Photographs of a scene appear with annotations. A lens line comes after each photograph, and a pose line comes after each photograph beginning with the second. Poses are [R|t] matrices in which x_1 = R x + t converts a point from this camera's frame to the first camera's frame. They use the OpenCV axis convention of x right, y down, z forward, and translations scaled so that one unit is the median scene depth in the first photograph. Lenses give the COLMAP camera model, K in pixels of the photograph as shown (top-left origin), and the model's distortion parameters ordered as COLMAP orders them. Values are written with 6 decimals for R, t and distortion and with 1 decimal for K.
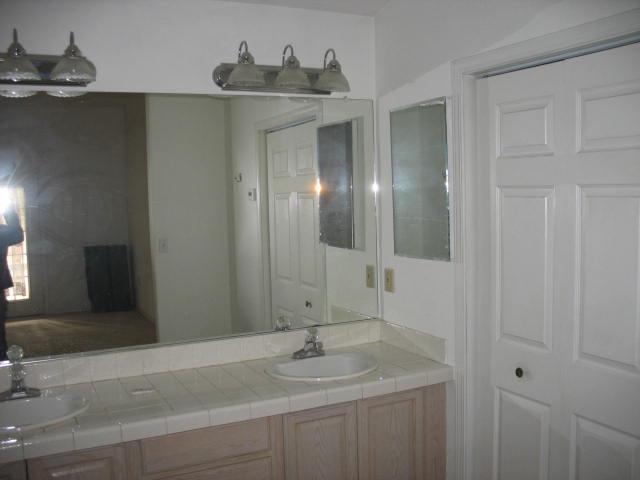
lens RADIAL K [[669.6, 0, 320.0], [0, 669.6, 240.0], [0, 0, 1]] dist [-0.001636, 0.000654]
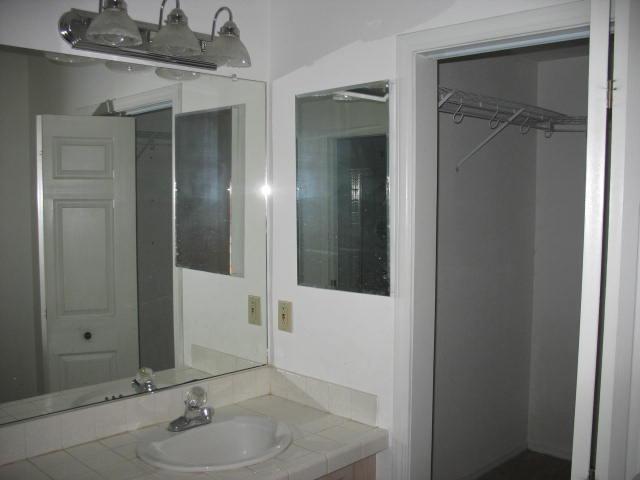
lens RADIAL K [[687.6, 0, 319.3], [0, 687.6, 254.1], [0, 0, 1]] dist [-0.050210, -0.011457]
pose [[0.949664, 0.003829, 0.313246, -0.113837], [-0.006692, 0.999945, 0.008067, -0.019548], [-0.313198, -0.009757, 0.949638, 0.241942]]
